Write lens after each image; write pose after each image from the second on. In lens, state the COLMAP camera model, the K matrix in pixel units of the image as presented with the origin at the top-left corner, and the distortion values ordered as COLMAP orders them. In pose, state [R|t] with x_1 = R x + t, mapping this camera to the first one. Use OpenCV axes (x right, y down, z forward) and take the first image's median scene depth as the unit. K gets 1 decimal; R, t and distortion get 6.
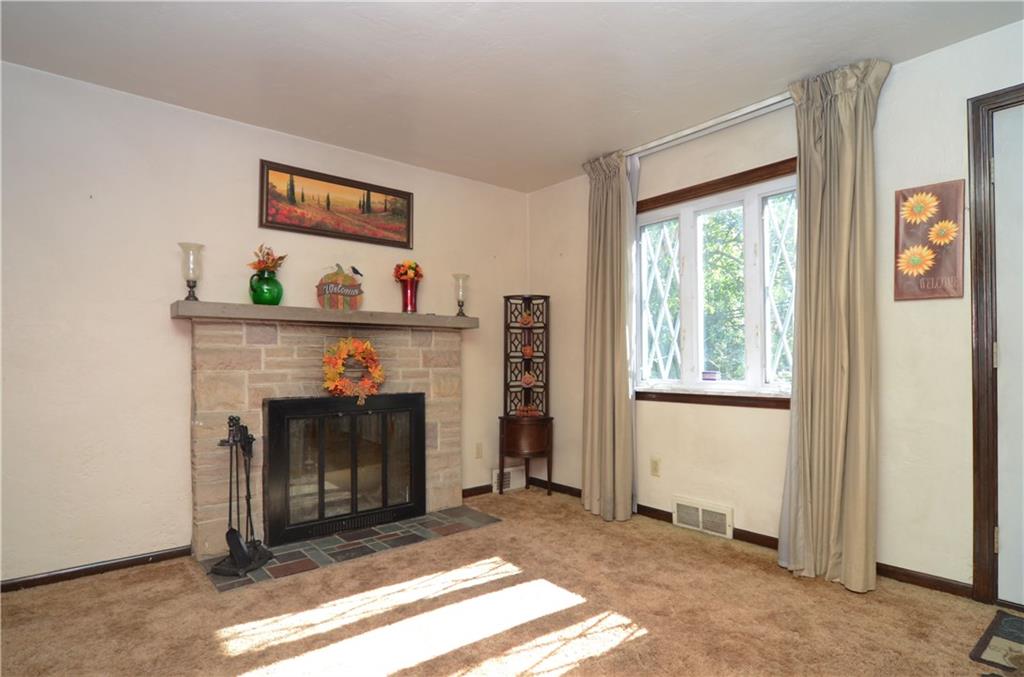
lens RADIAL K [[530.5, 0, 516.9], [0, 530.5, 348.5], [0, 0, 1]] dist [-0.007106, -0.000439]
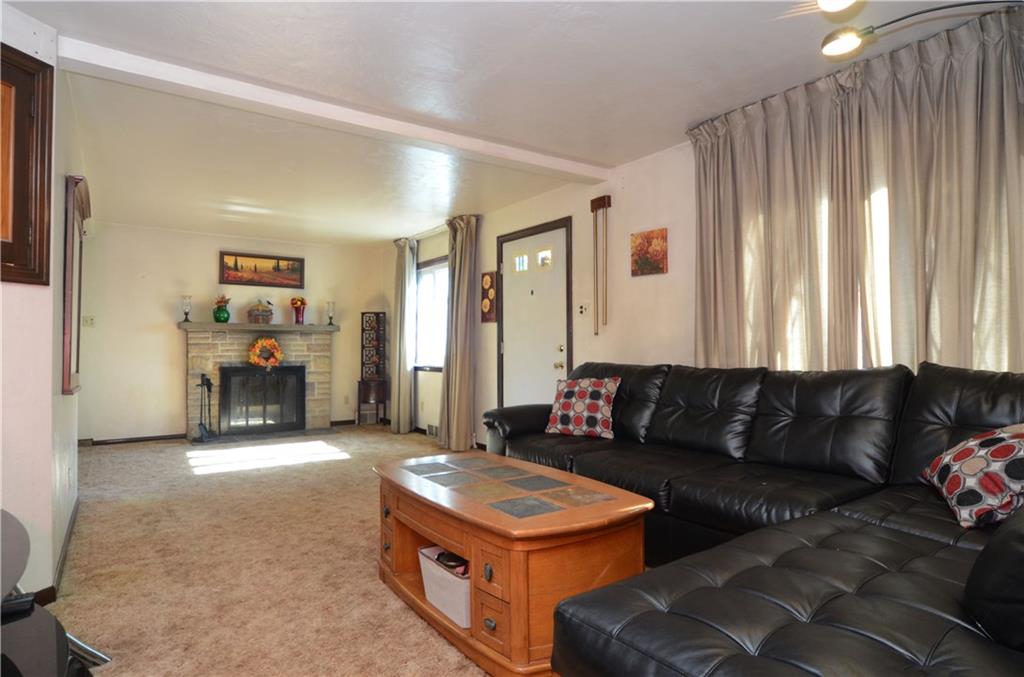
lens RADIAL K [[576.8, 0, 507.9], [0, 576.8, 333.6], [0, 0, 1]] dist [-0.001901, -0.000108]
pose [[0.993841, 0.001983, -0.110794, 0.819748], [-0.002143, 0.999997, -0.001322, -0.032475], [0.110791, 0.001551, 0.993842, -1.032264]]
